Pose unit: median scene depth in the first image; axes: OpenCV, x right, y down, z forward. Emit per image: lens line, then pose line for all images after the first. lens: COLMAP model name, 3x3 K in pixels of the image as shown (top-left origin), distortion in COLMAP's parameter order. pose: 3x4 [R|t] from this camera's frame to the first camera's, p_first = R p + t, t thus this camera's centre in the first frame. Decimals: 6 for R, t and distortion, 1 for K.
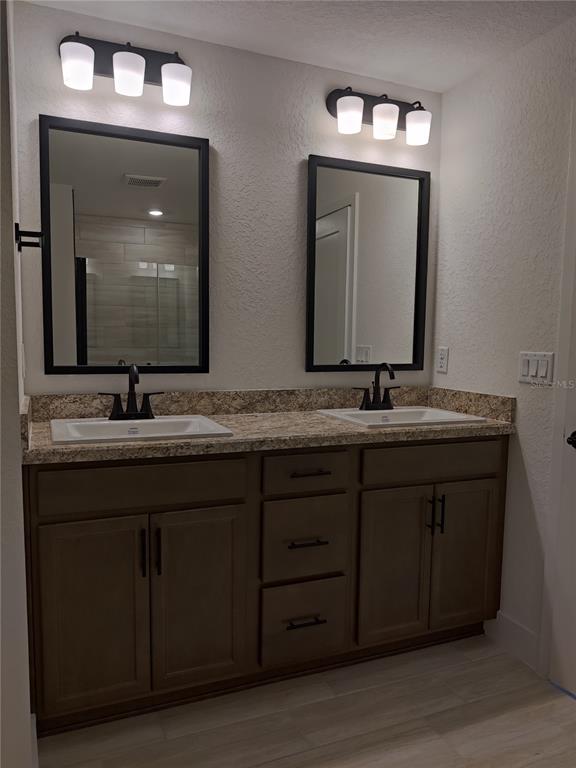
lens RADIAL K [[581.4, 0, 288.0], [0, 581.4, 384.0], [0, 0, 1]] dist [-0.023190, 0.001159]
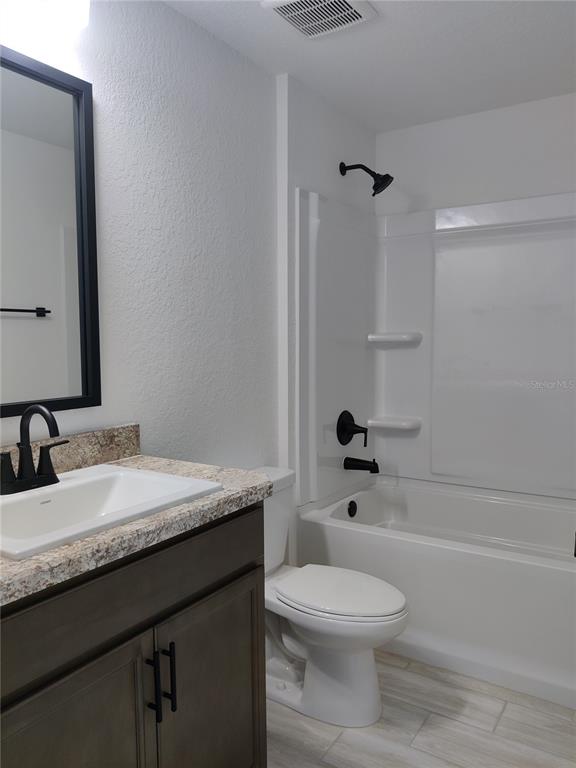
lens RADIAL K [[581.4, 0, 288.0], [0, 581.4, 384.0], [0, 0, 1]] dist [-0.023190, 0.001159]
pose [[0.837750, -0.074227, 0.540986, 0.080021], [0.081319, 0.996629, 0.010817, -0.050308], [-0.539965, 0.034930, 0.840962, 0.459180]]
